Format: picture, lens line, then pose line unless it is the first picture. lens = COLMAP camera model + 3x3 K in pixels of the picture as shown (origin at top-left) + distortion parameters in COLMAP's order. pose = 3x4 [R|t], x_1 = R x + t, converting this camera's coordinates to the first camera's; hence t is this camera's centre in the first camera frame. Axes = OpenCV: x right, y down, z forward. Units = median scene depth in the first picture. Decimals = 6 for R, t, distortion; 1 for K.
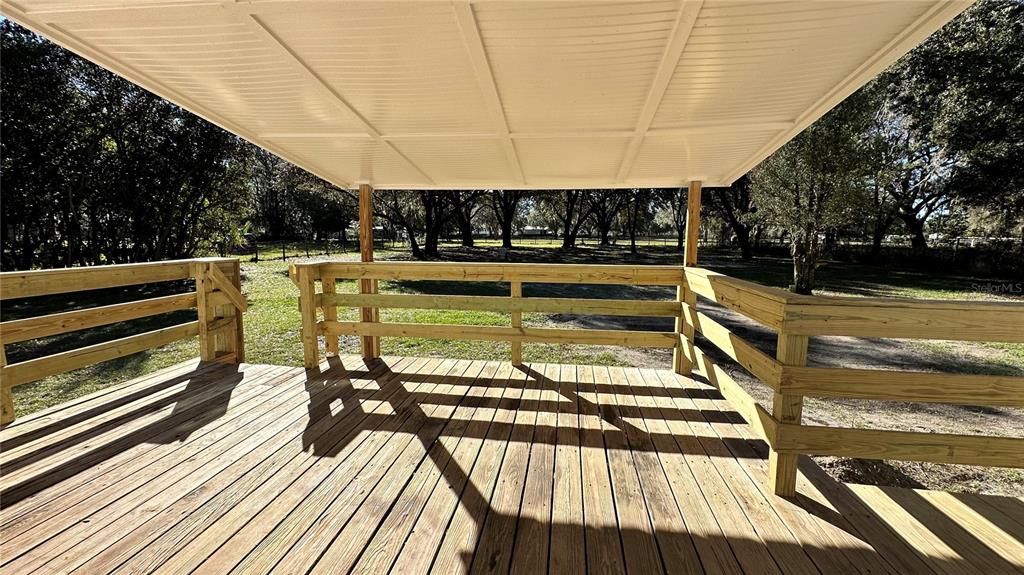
lens RADIAL K [[406.9, 0, 512.0], [0, 406.9, 287.5], [0, 0, 1]] dist [-0.000977, 0.000422]
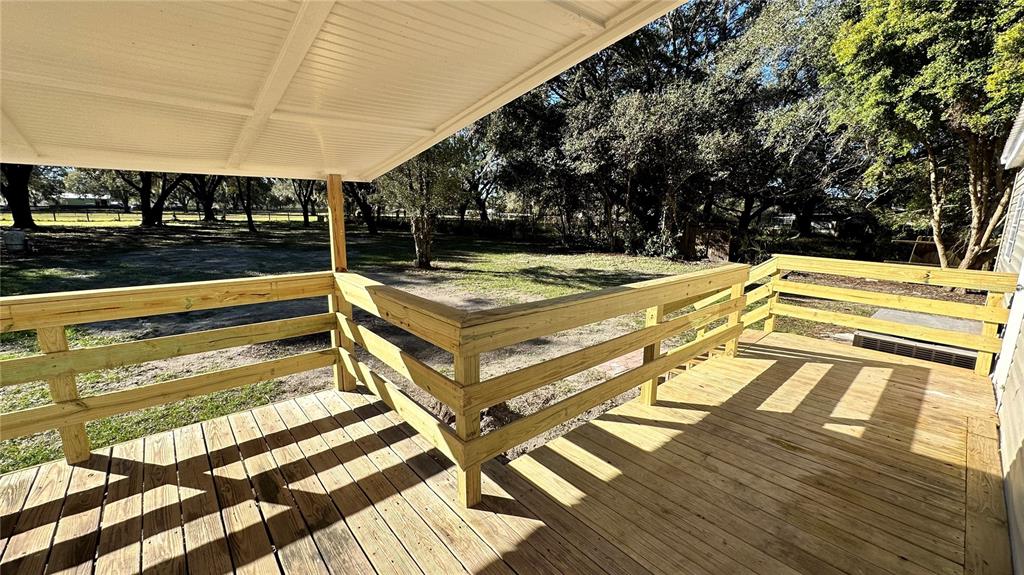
lens RADIAL K [[406.9, 0, 512.0], [0, 406.9, 287.5], [0, 0, 1]] dist [-0.000977, 0.000422]
pose [[0.655530, -0.135940, 0.742833, 0.020259], [0.087340, 0.990711, 0.104227, -0.076174], [-0.750101, -0.003444, 0.661314, 0.132508]]
